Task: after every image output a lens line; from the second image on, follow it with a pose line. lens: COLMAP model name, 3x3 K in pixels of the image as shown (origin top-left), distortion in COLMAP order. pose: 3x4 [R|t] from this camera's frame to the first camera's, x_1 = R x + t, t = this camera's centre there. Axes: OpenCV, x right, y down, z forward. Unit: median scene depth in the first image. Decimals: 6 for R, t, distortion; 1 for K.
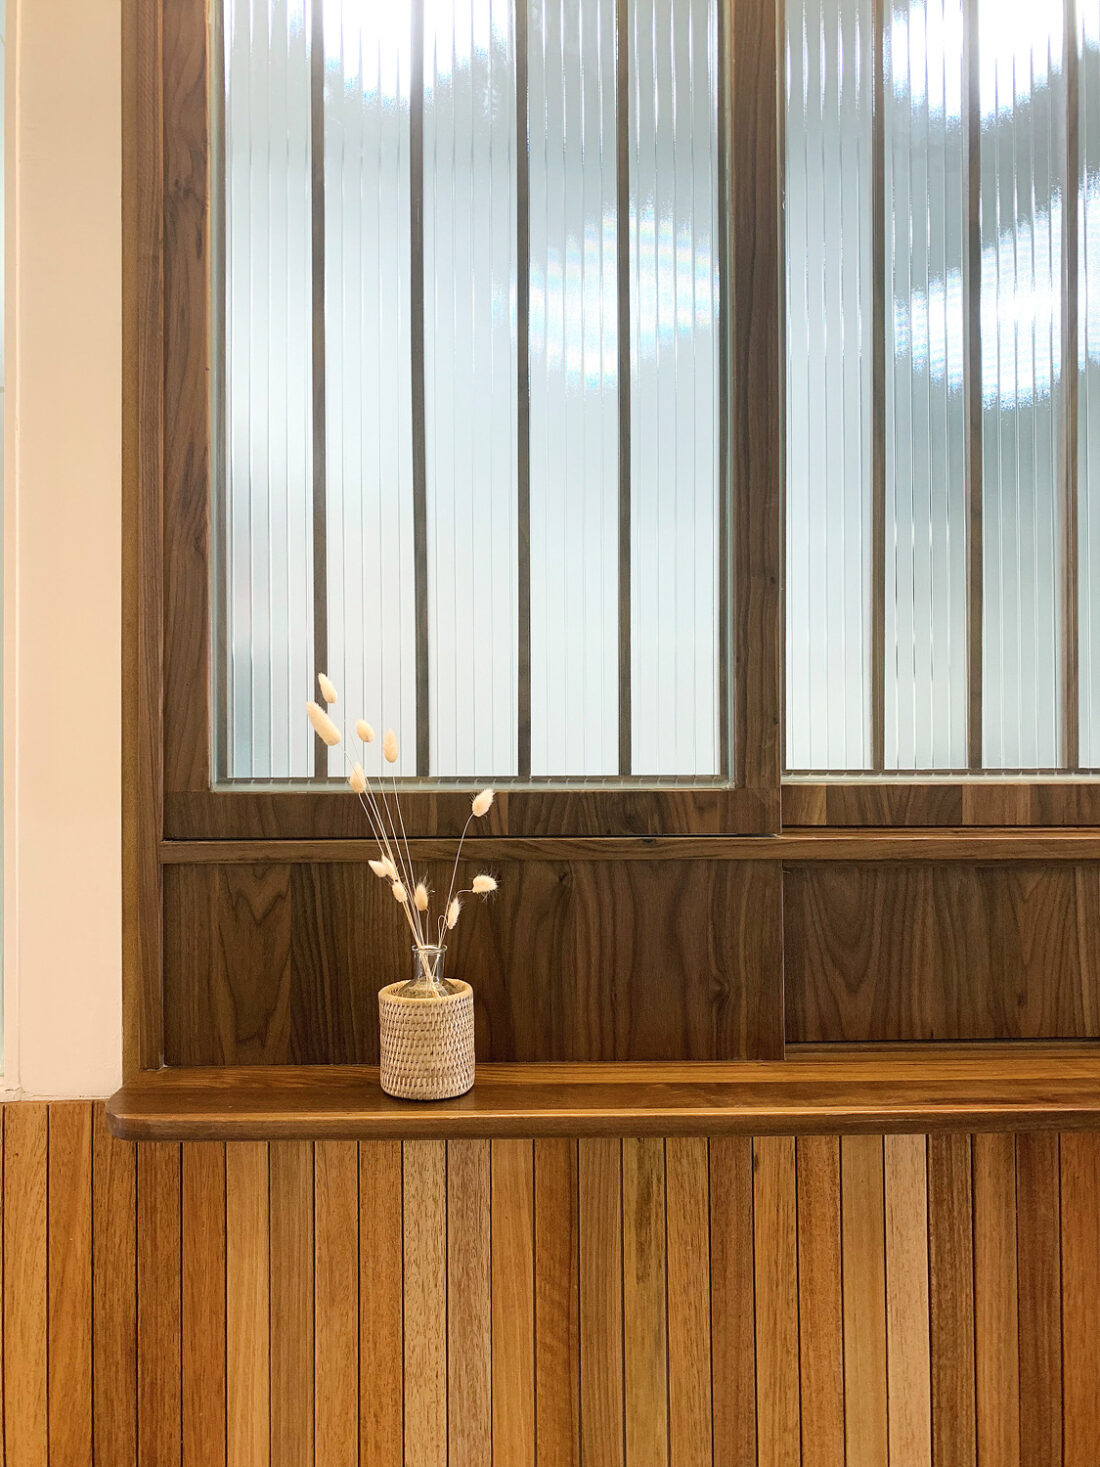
lens RADIAL K [[1140.3, 0, 560.4], [0, 1140.3, 734.8], [0, 0, 1]] dist [0.008578, -0.004839]
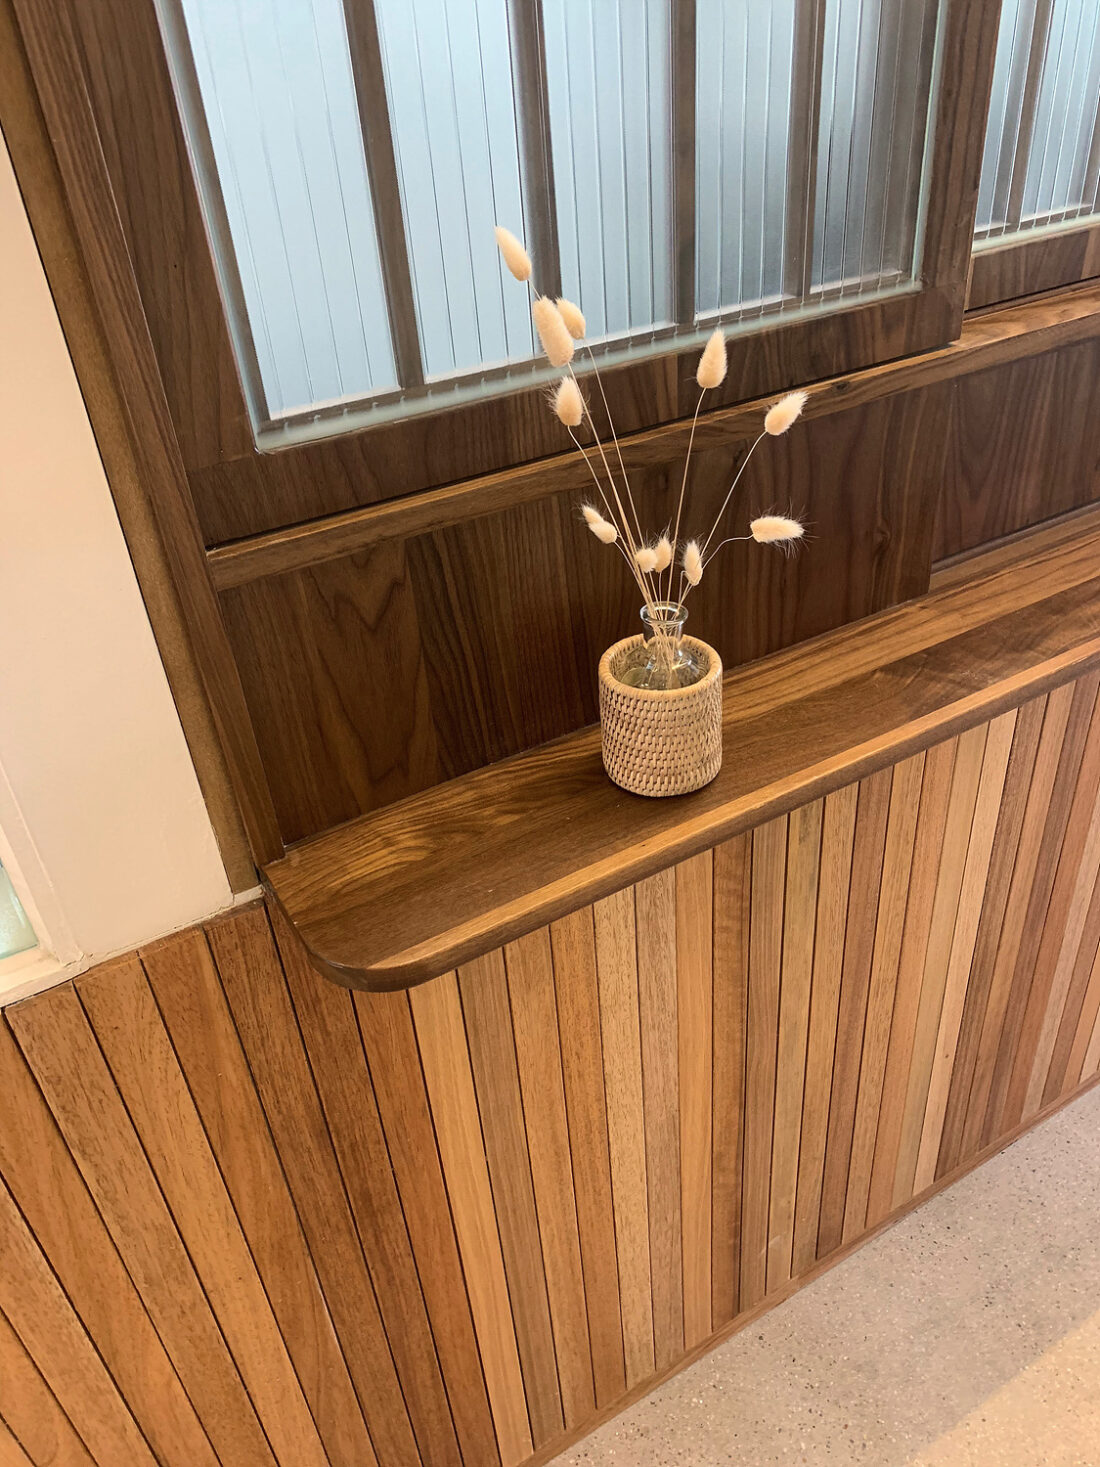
lens RADIAL K [[1130.9, 0, 552.0], [0, 1130.9, 717.3], [0, 0, 1]] dist [0.120466, -0.259168]
pose [[0.865575, -0.317432, 0.387320, -0.449312], [0.057026, 0.830883, 0.553517, -0.153825], [-0.497522, -0.457023, 0.737294, 0.438208]]
